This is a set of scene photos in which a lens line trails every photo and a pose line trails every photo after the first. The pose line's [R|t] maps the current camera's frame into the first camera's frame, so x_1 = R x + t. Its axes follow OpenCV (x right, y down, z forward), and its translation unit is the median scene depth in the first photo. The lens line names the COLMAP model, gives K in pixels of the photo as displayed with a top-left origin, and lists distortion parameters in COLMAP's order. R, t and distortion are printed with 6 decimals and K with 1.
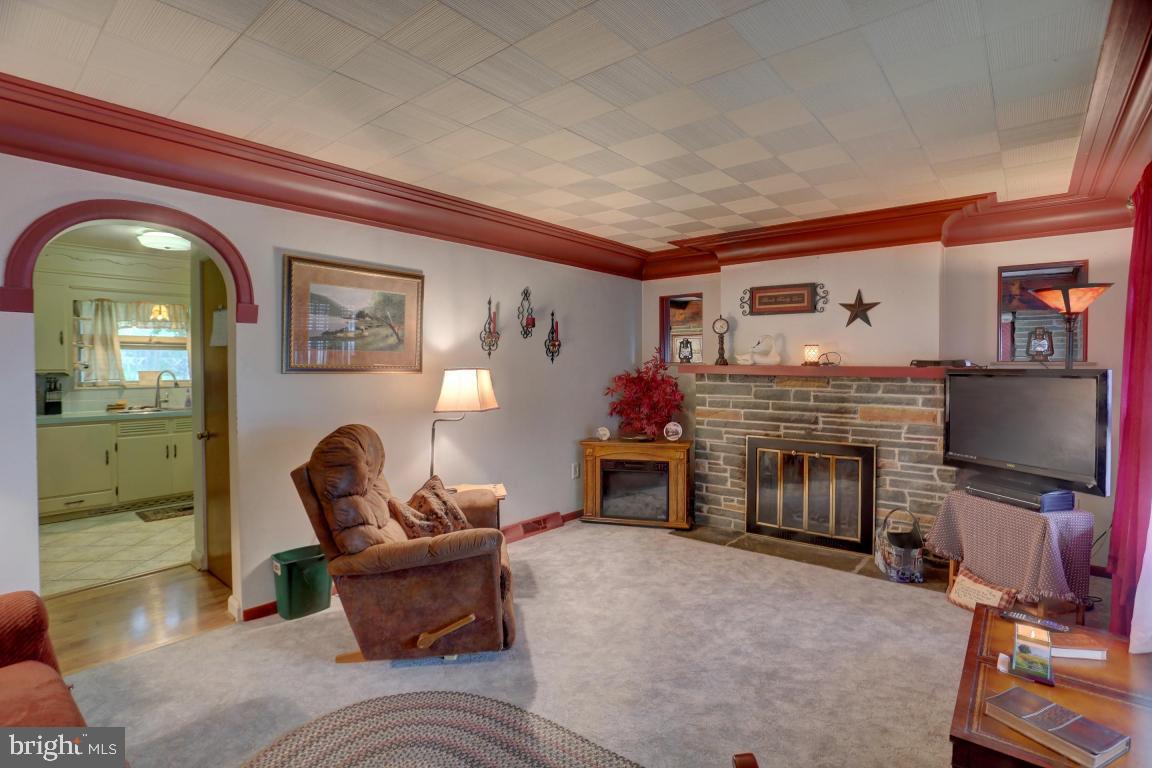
lens RADIAL K [[563.3, 0, 576.5], [0, 563.3, 377.8], [0, 0, 1]] dist [-0.002894, -0.000228]
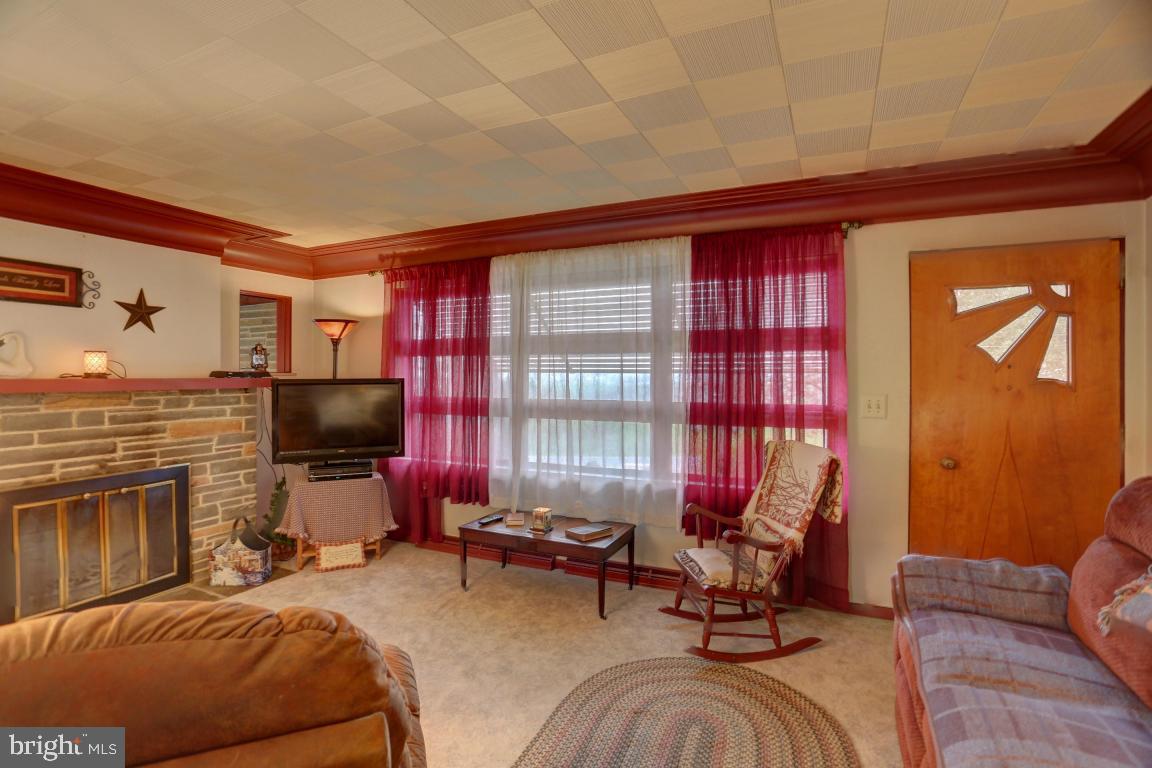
lens RADIAL K [[563.3, 0, 576.3], [0, 563.3, 379.7], [0, 0, 1]] dist [-0.002894, -0.000228]
pose [[-0.225035, -0.011635, 0.974281, -0.498222], [0.024615, 0.999542, 0.017622, -0.017585], [-0.974040, 0.027947, -0.224645, 0.567973]]
